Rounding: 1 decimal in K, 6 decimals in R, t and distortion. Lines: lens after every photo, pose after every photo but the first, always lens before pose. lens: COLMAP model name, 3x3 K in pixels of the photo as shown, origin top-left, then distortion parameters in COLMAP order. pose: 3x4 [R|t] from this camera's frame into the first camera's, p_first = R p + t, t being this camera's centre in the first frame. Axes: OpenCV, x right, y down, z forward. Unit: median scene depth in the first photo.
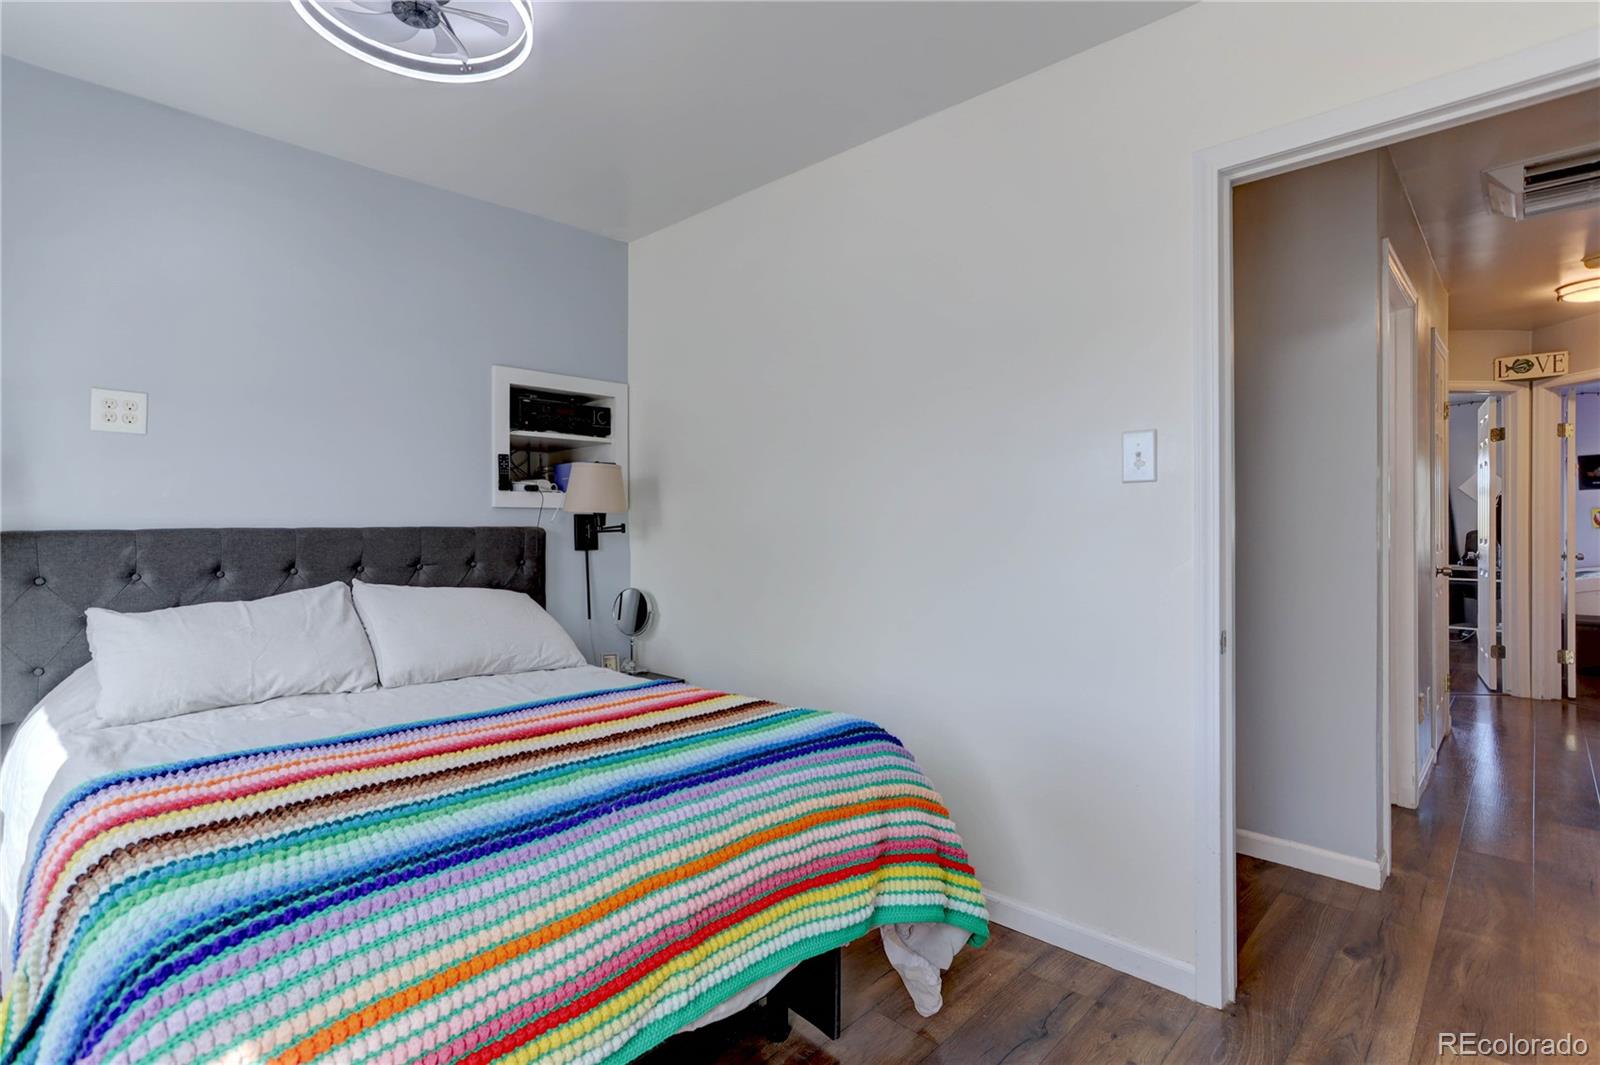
lens RADIAL K [[784.3, 0, 803.6], [0, 784.3, 525.5], [0, 0, 1]] dist [-0.003590, 0.000086]
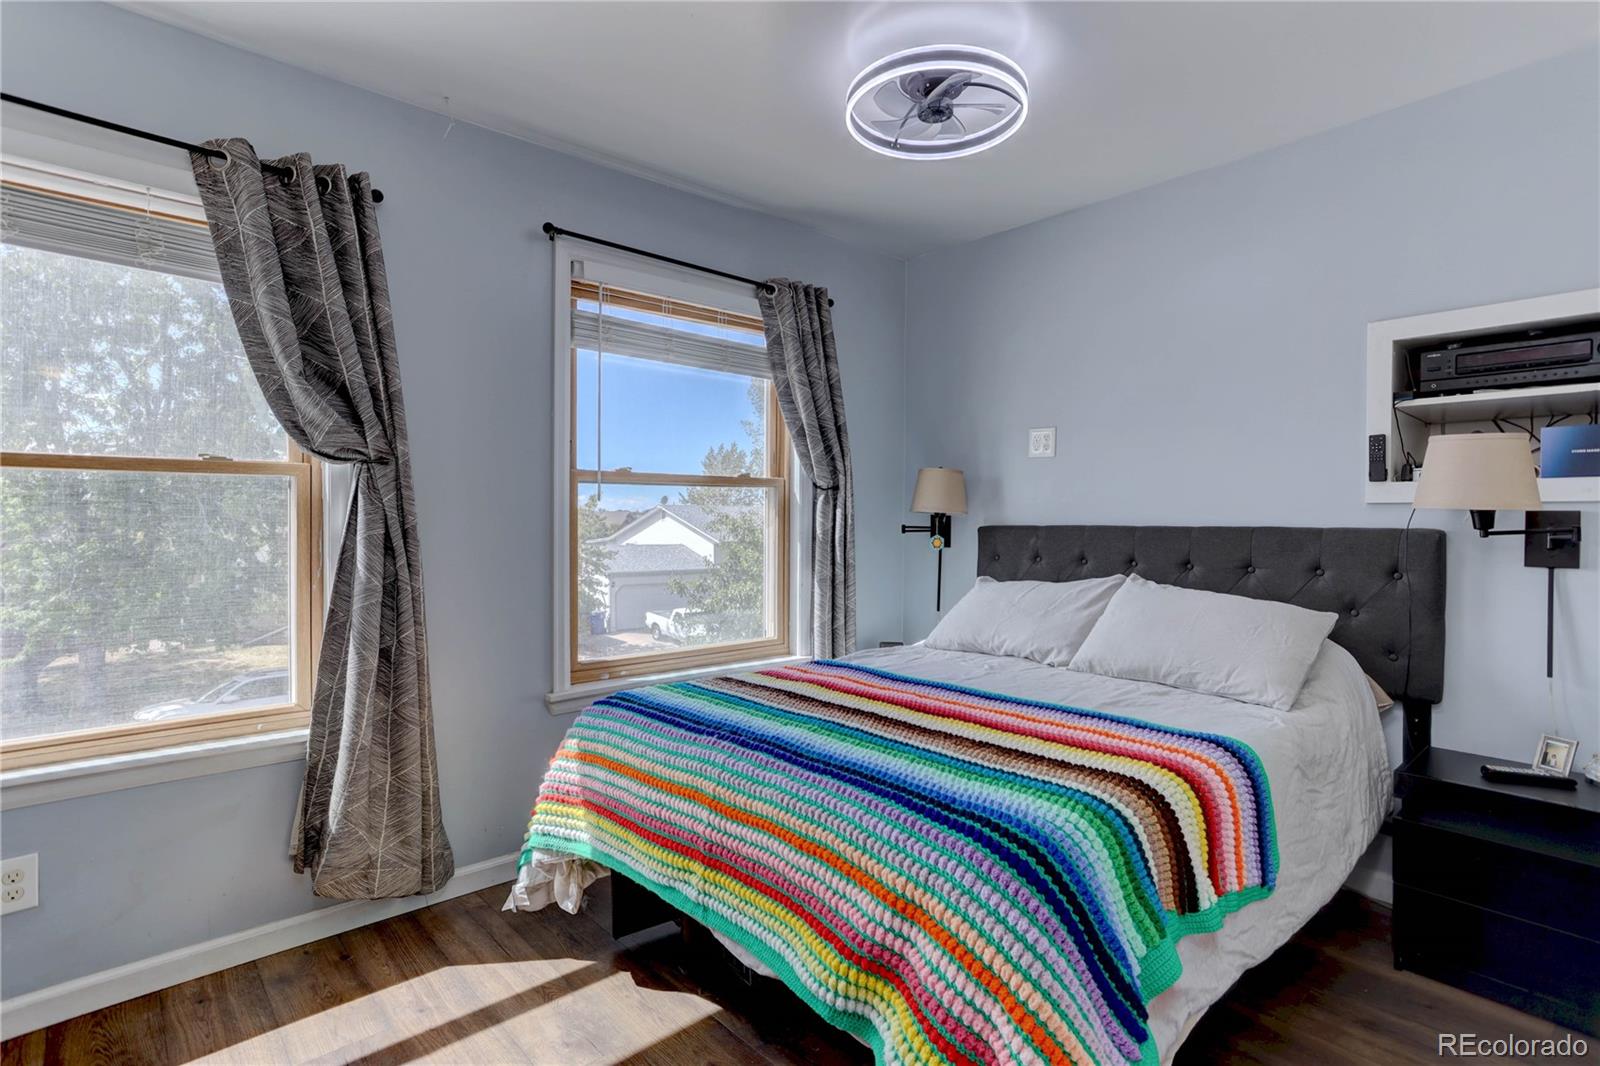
lens RADIAL K [[784.3, 0, 803.5], [0, 784.3, 531.5], [0, 0, 1]] dist [-0.003590, 0.000086]
pose [[-0.061661, 0.015868, -0.997971, 0.752472], [-0.006624, 0.999845, 0.016307, -0.006726], [0.998075, 0.007616, -0.061546, 0.857620]]
